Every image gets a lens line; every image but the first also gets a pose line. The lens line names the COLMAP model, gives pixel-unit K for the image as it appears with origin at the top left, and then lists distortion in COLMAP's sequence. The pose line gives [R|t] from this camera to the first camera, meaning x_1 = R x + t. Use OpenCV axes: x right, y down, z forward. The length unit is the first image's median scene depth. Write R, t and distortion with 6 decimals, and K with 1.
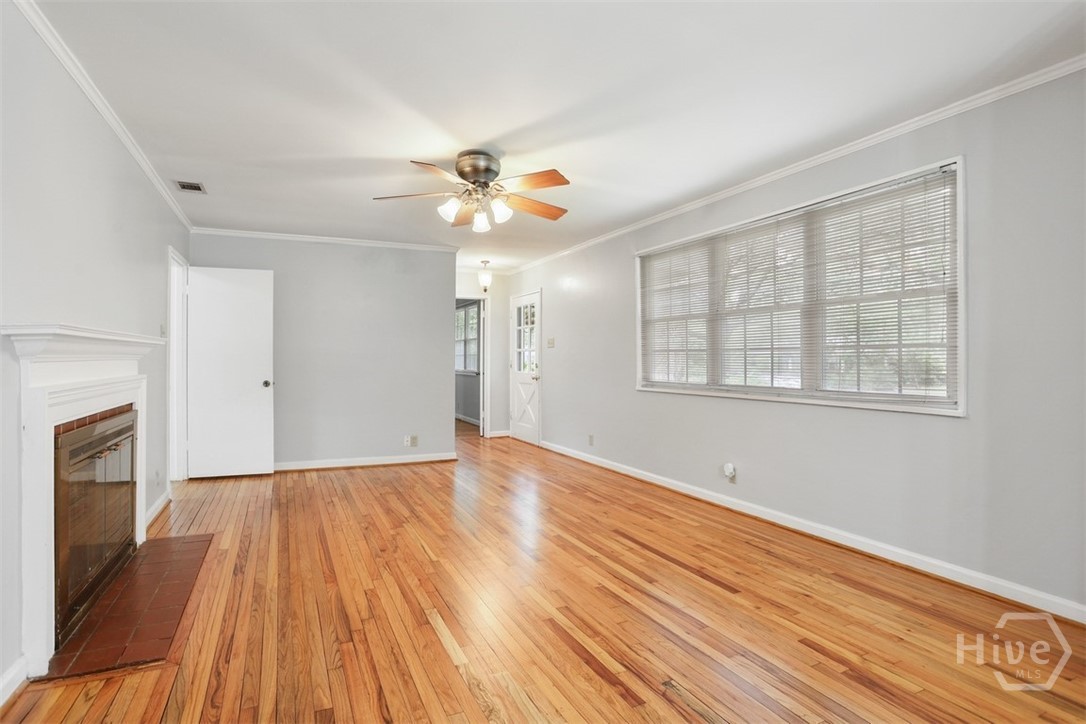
lens RADIAL K [[563.3, 0, 529.3], [0, 563.3, 360.3], [0, 0, 1]] dist [-0.076721, 0.041428]
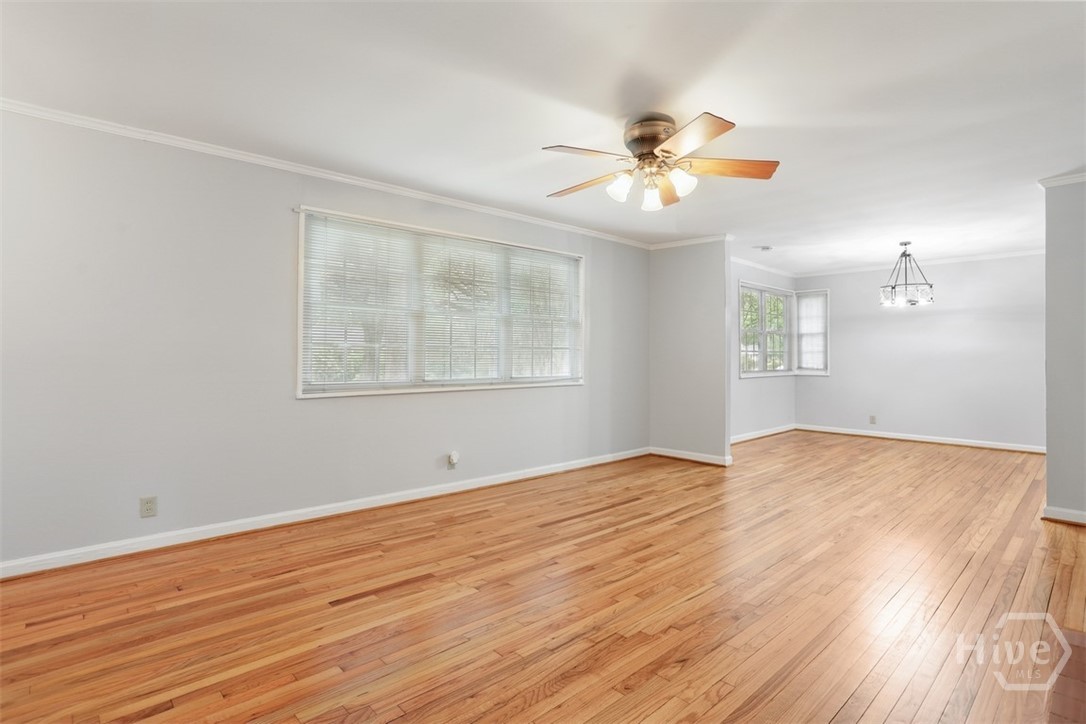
lens RADIAL K [[530.1, 0, 524.6], [0, 530.1, 354.2], [0, 0, 1]] dist [-0.065090, 0.027120]
pose [[-0.297721, 0.000504, 0.954653, -0.698000], [-0.001310, 0.999999, -0.000937, -0.004420], [-0.954652, -0.001530, -0.297720, 1.230719]]
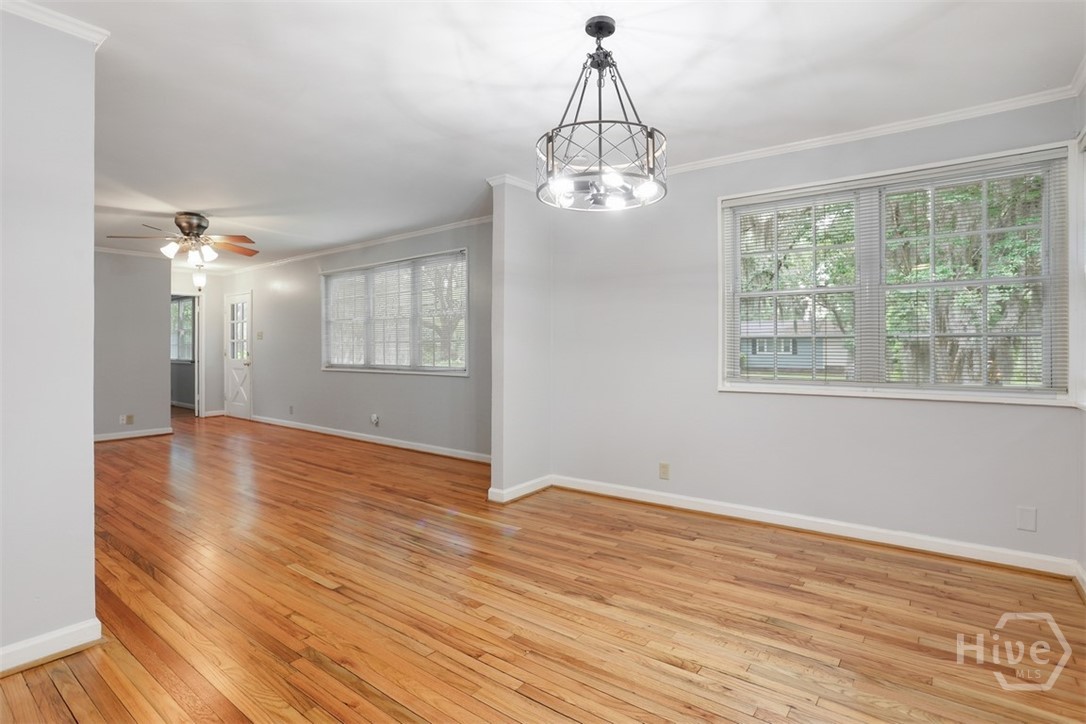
lens RADIAL K [[565.7, 0, 555.3], [0, 565.7, 347.0], [0, 0, 1]] dist [-0.083795, 0.040371]
pose [[0.881948, -0.003313, 0.471336, 0.065190], [0.004220, 0.999991, -0.000866, -0.002463], [-0.471328, 0.002753, 0.881954, -0.669137]]
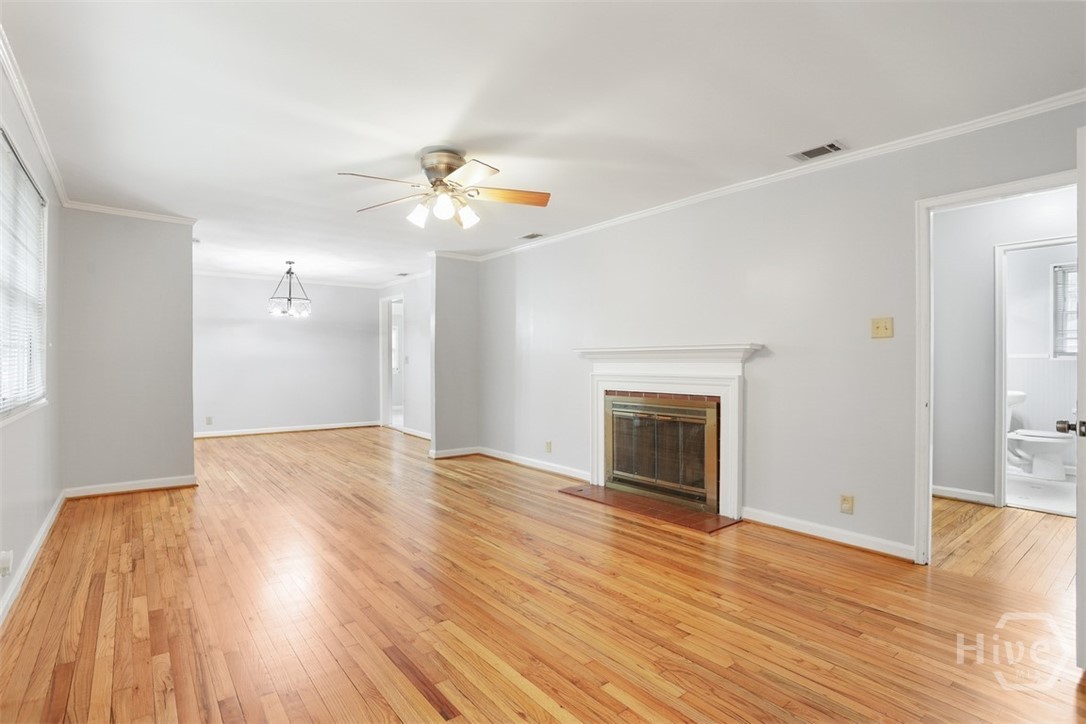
lens RADIAL K [[545.6, 0, 546.8], [0, 545.6, 362.2], [0, 0, 1]] dist [-0.072565, 0.033509]
pose [[-0.970880, -0.002337, -0.239557, -0.035104], [-0.004076, 0.999969, 0.006764, -0.006661], [0.239533, 0.007544, -0.970859, 1.695000]]
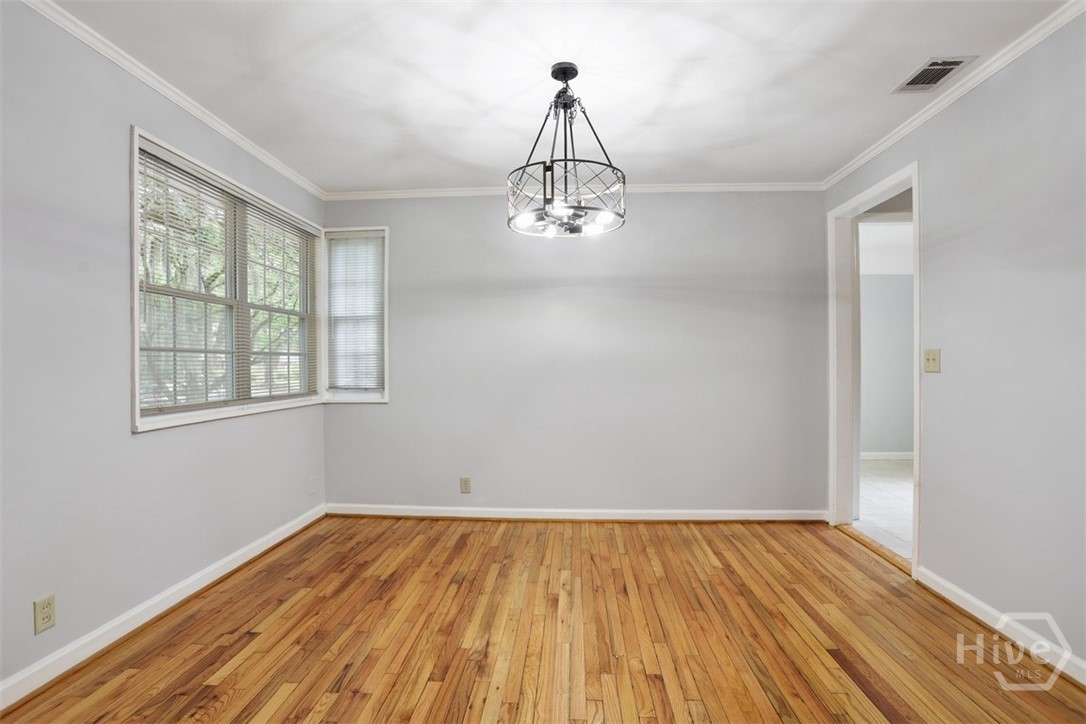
lens RADIAL K [[563.3, 0, 529.3], [0, 563.3, 360.3], [0, 0, 1]] dist [-0.076721, 0.041428]
pose [[-0.878010, 0.003245, 0.478632, 0.105475], [0.003068, 0.999995, -0.001151, -0.002018], [-0.478633, 0.000458, -0.878015, 0.333753]]
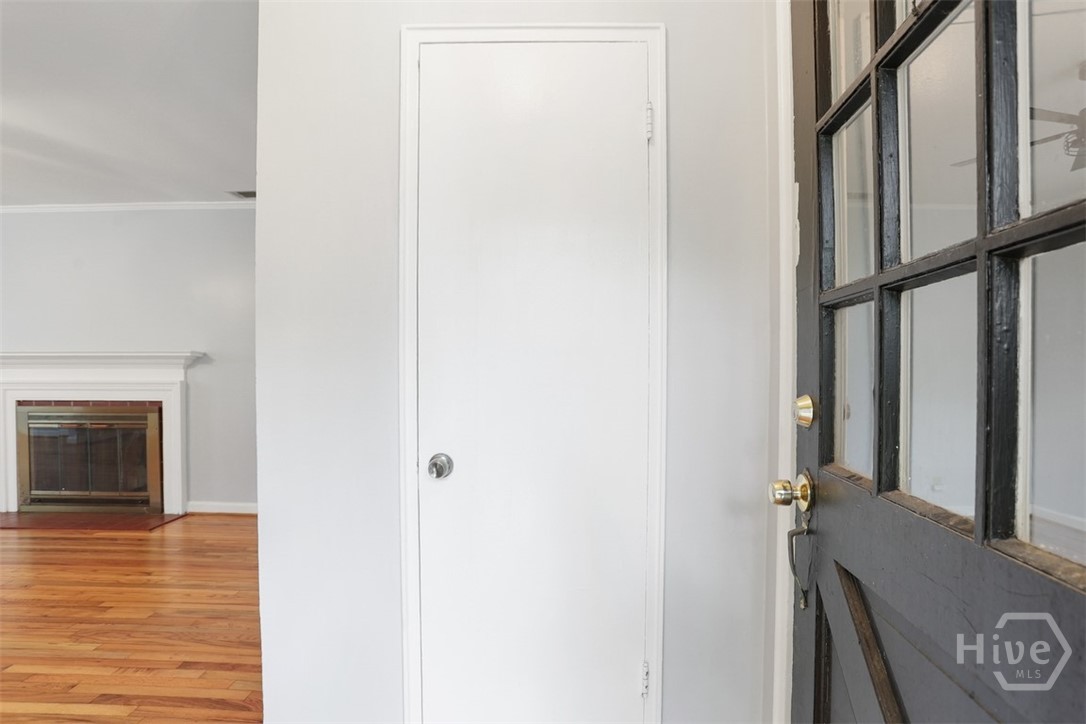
lens RADIAL K [[556.6, 0, 544.7], [0, 556.6, 381.6], [0, 0, 1]] dist [-0.044345, 0.018575]
pose [[-0.447534, 0.013030, -0.894172, 0.028744], [-0.010581, 0.999747, 0.019864, -0.004655], [0.894204, 0.018351, -0.447283, 1.931700]]
